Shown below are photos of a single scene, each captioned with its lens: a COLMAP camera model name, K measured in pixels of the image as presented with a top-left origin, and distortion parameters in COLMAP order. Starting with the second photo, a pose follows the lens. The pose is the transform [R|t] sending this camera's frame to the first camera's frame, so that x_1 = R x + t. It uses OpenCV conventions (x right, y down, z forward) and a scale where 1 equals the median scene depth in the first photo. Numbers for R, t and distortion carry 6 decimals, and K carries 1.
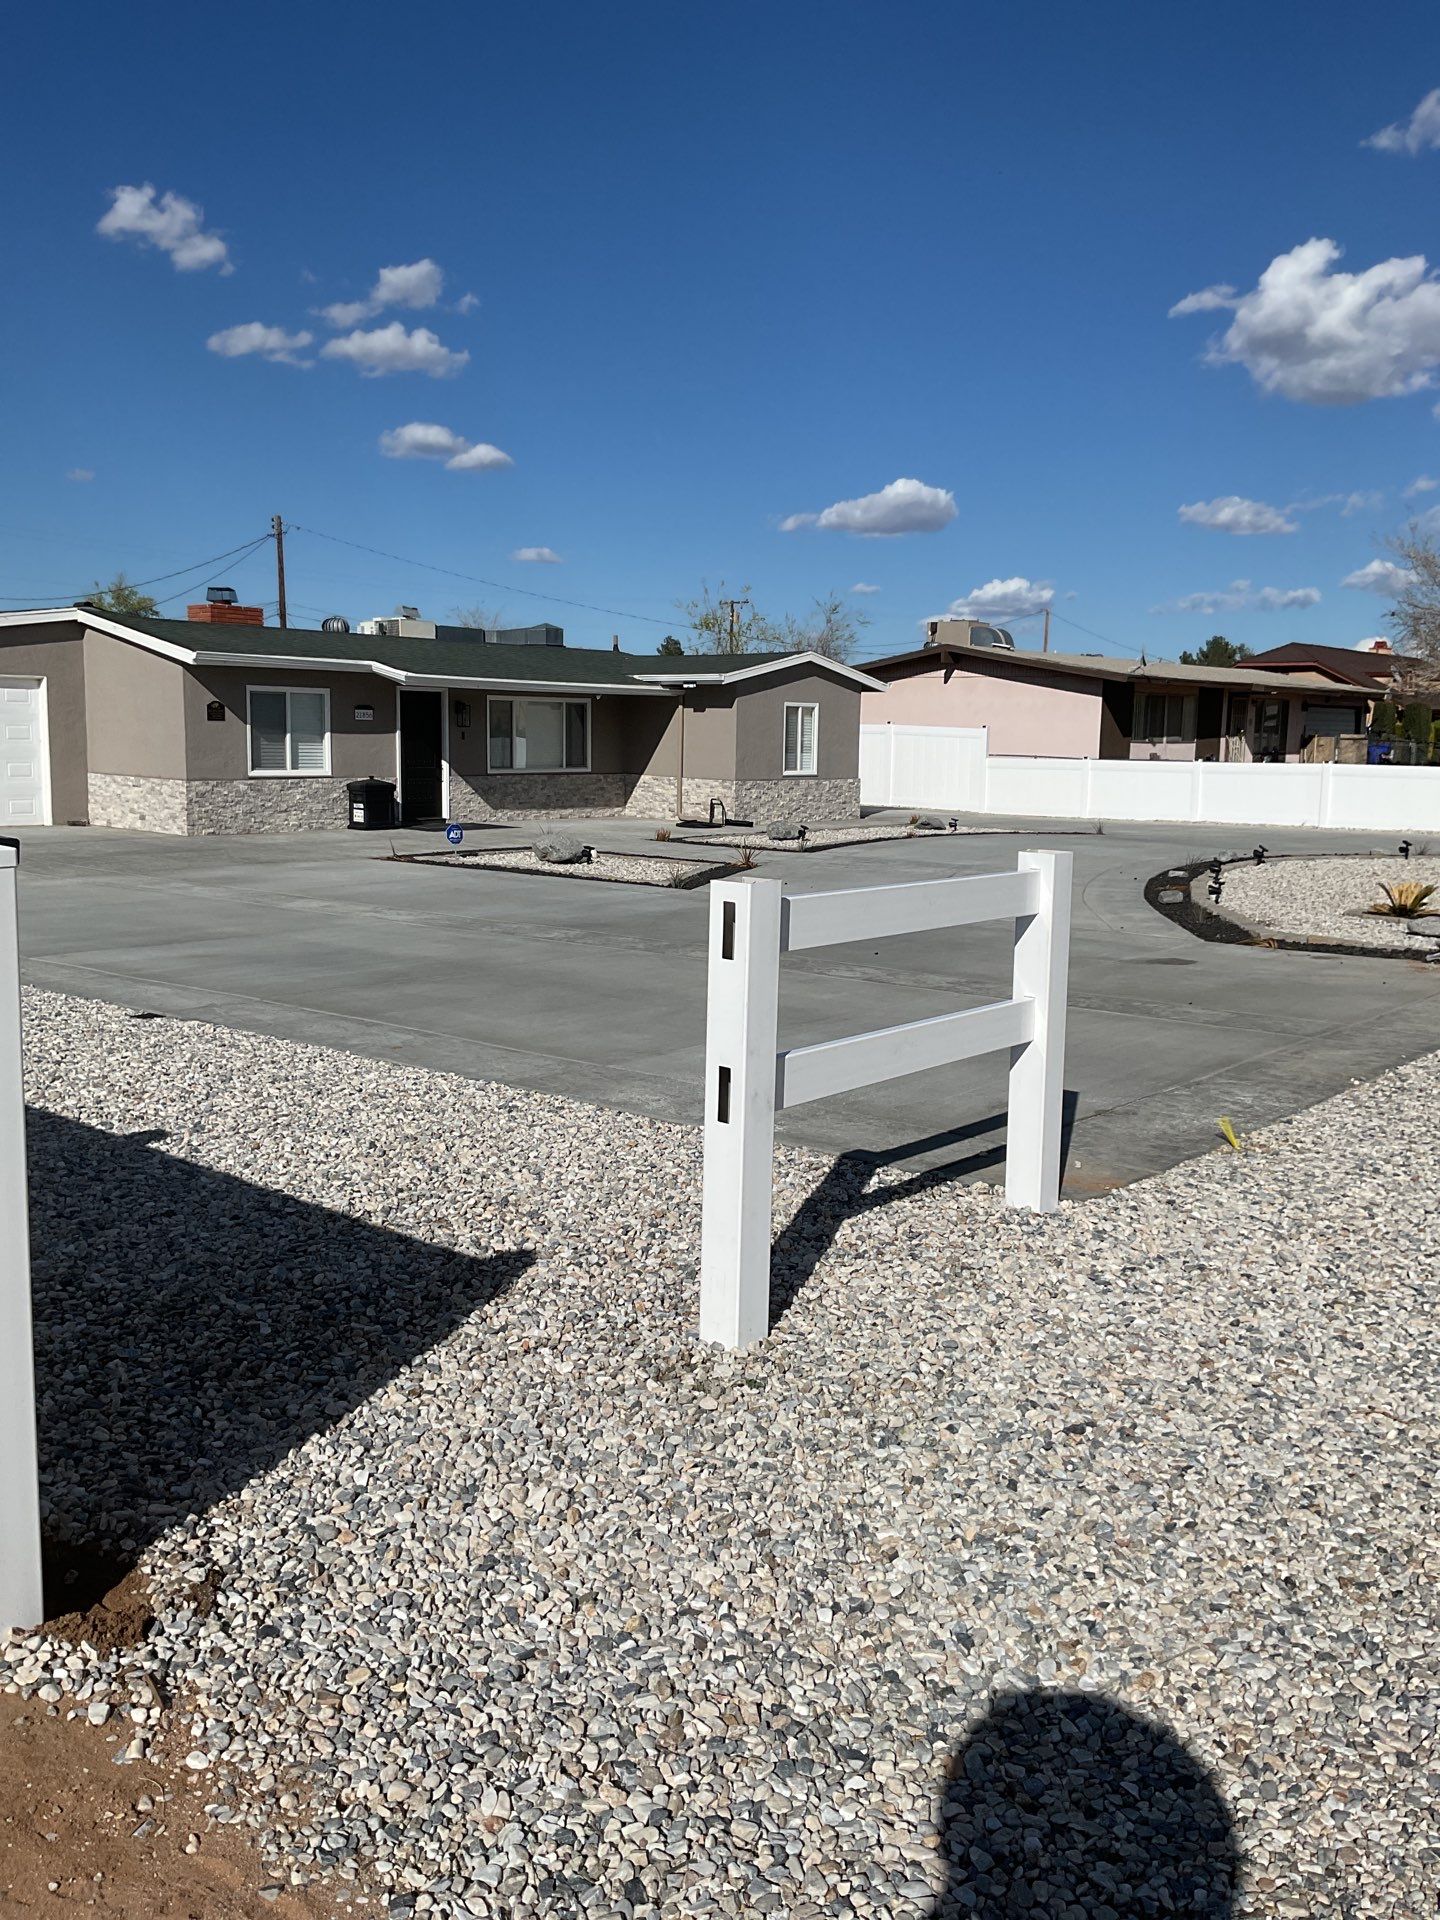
lens RADIAL K [[1591.3, 0, 720.7], [0, 1591.3, 950.0], [0, 0, 1]] dist [0.114482, -0.196118]
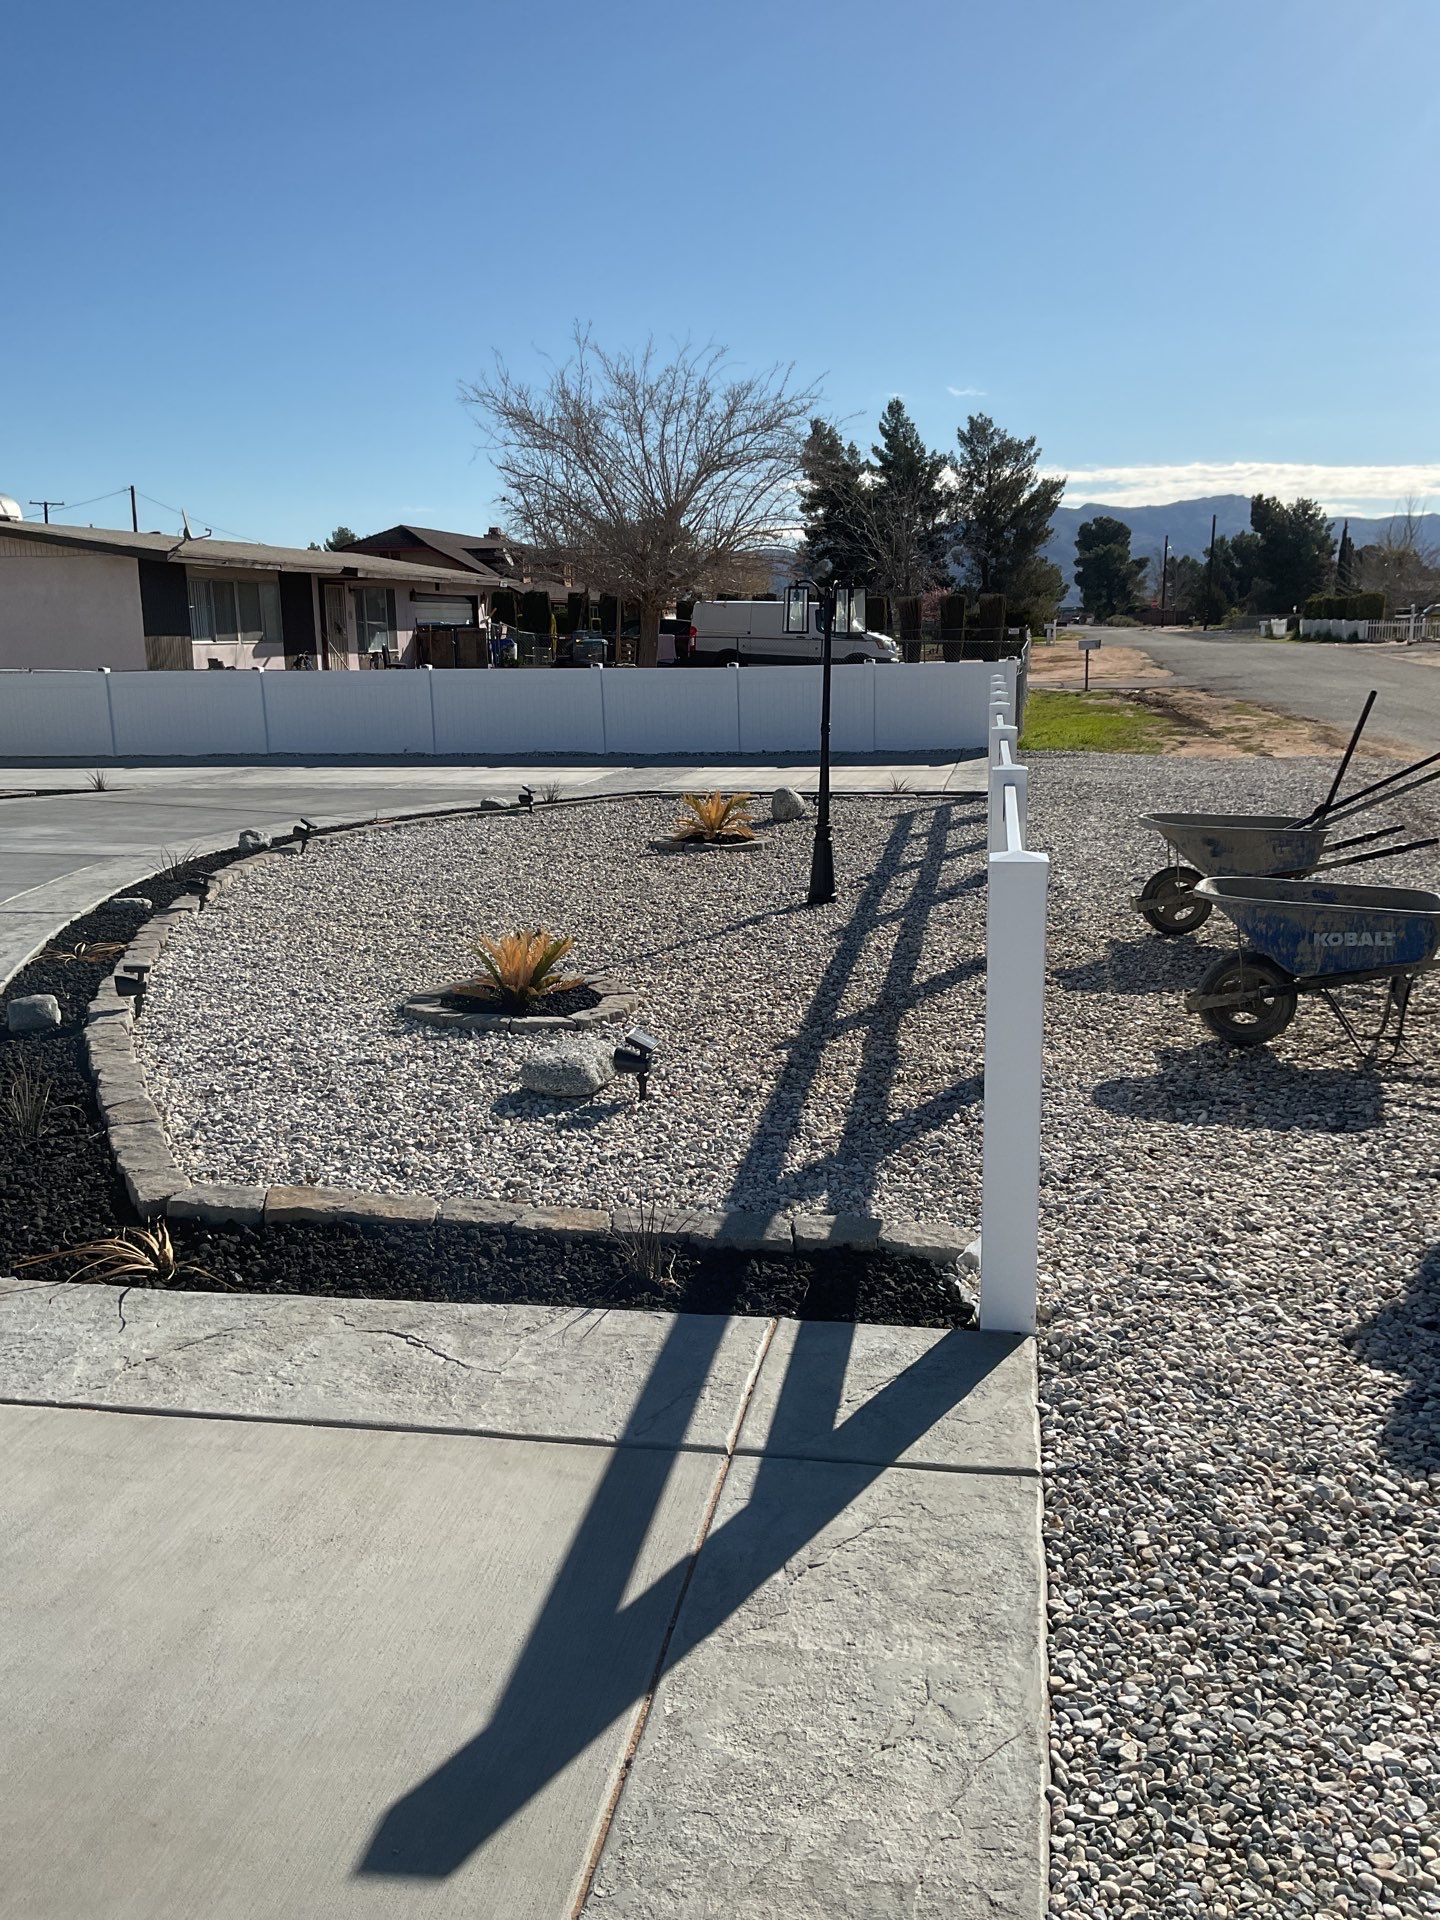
lens RADIAL K [[1587.1, 0, 727.1], [0, 1587.1, 966.3], [0, 0, 1]] dist [0.102927, -0.176971]
pose [[0.871067, -0.133388, 0.472704, 0.087294], [0.099098, 0.990354, 0.096847, -0.024486], [-0.481062, -0.037516, 0.875883, 0.188031]]
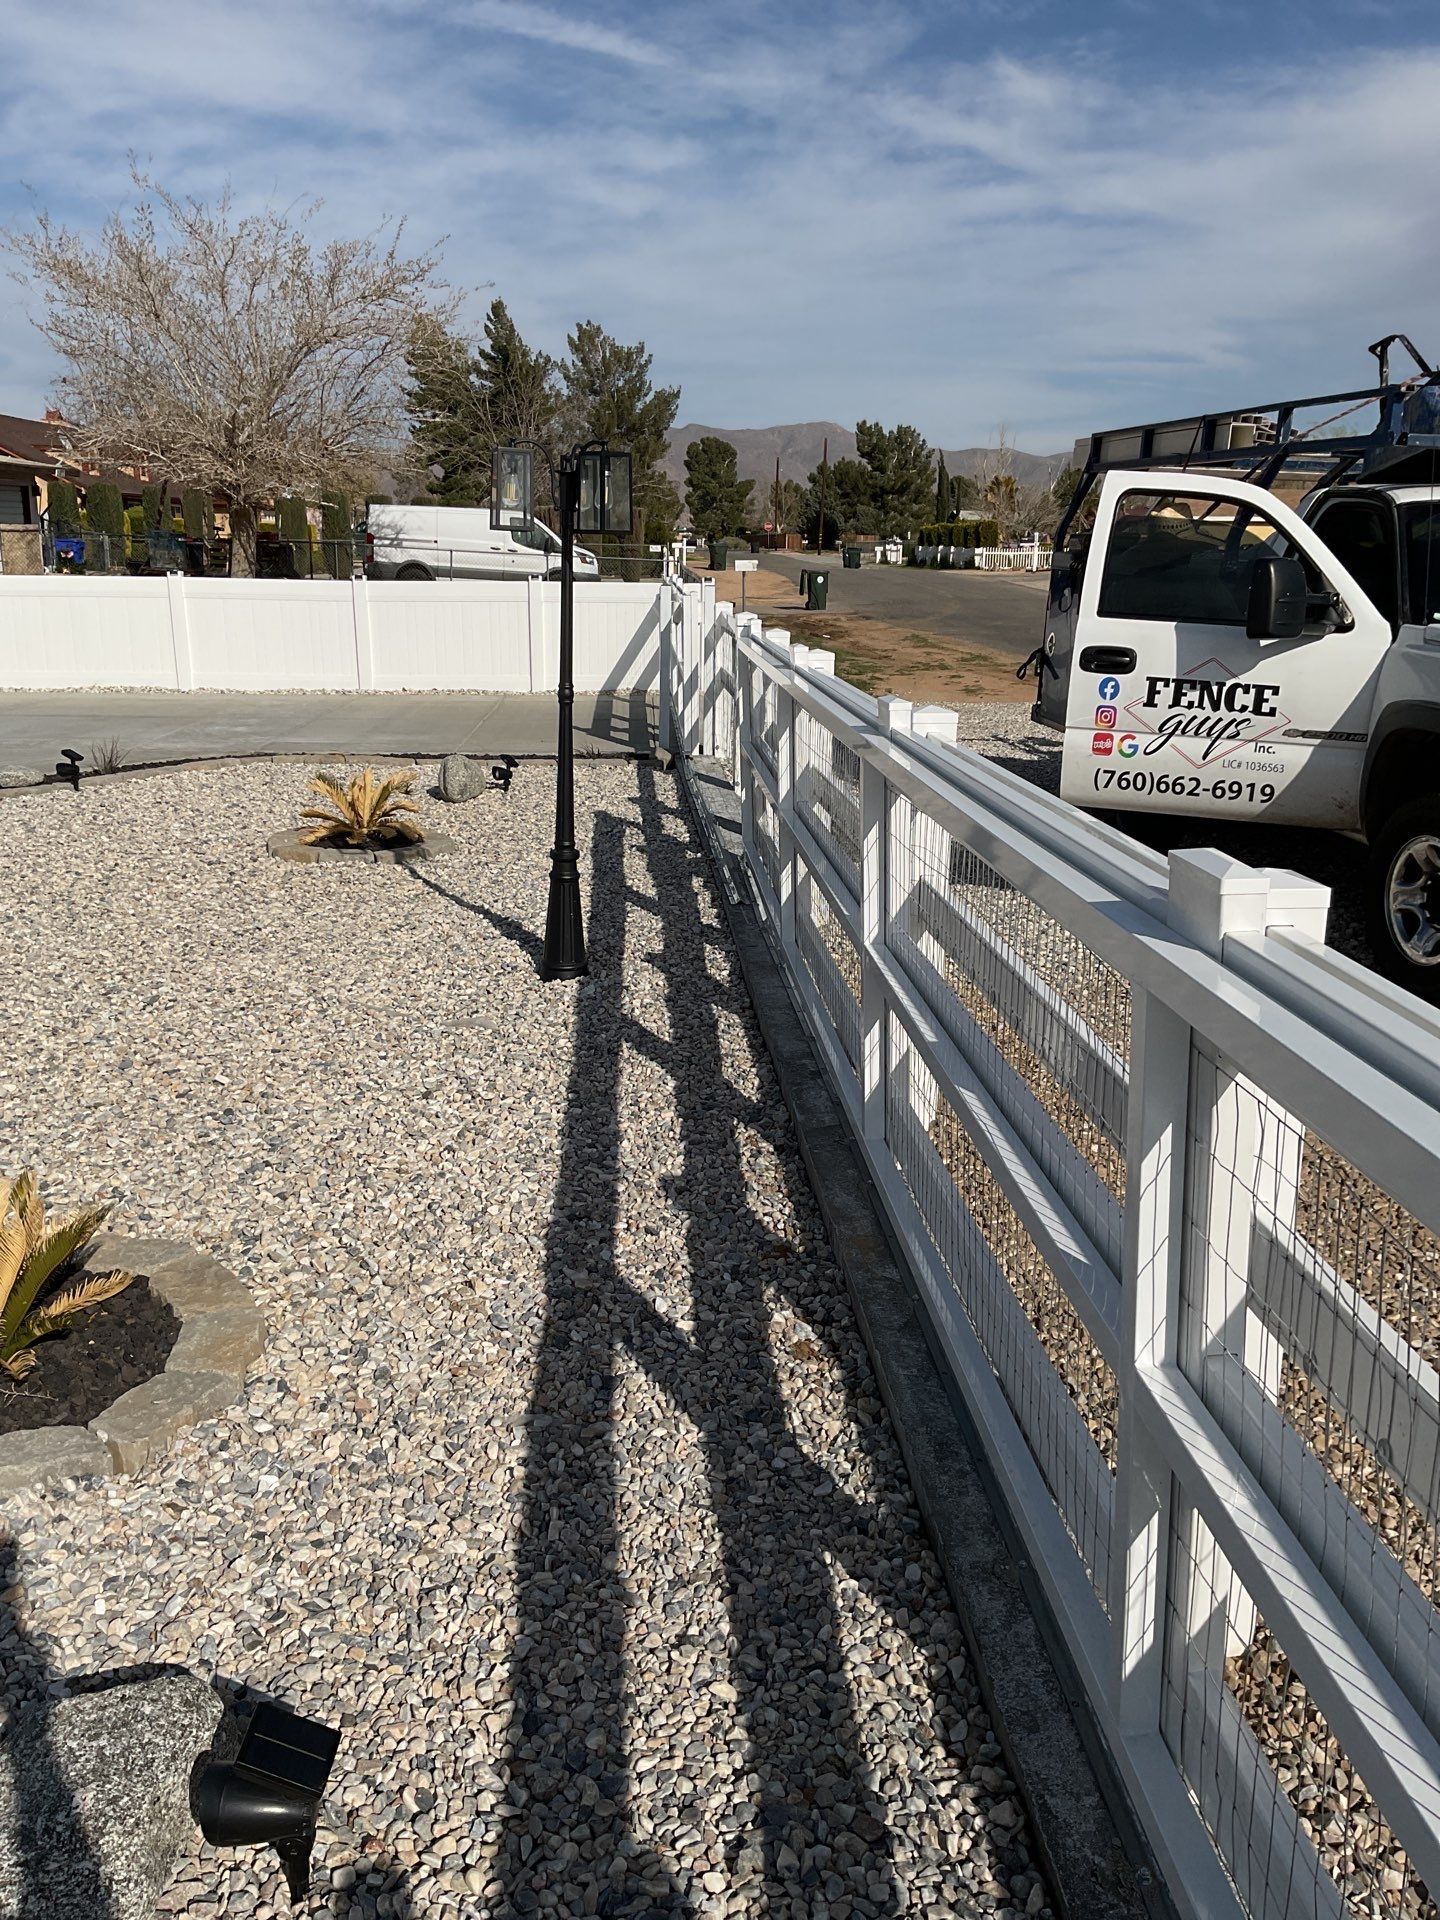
lens RADIAL K [[1601.8, 0, 715.3], [0, 1601.8, 963.5], [0, 0, 1]] dist [0.027289, 0.005472]
pose [[0.736327, -0.185057, 0.650827, 0.134737], [0.099667, 0.981044, 0.166191, -0.035183], [-0.669245, -0.057505, 0.740813, 0.287091]]
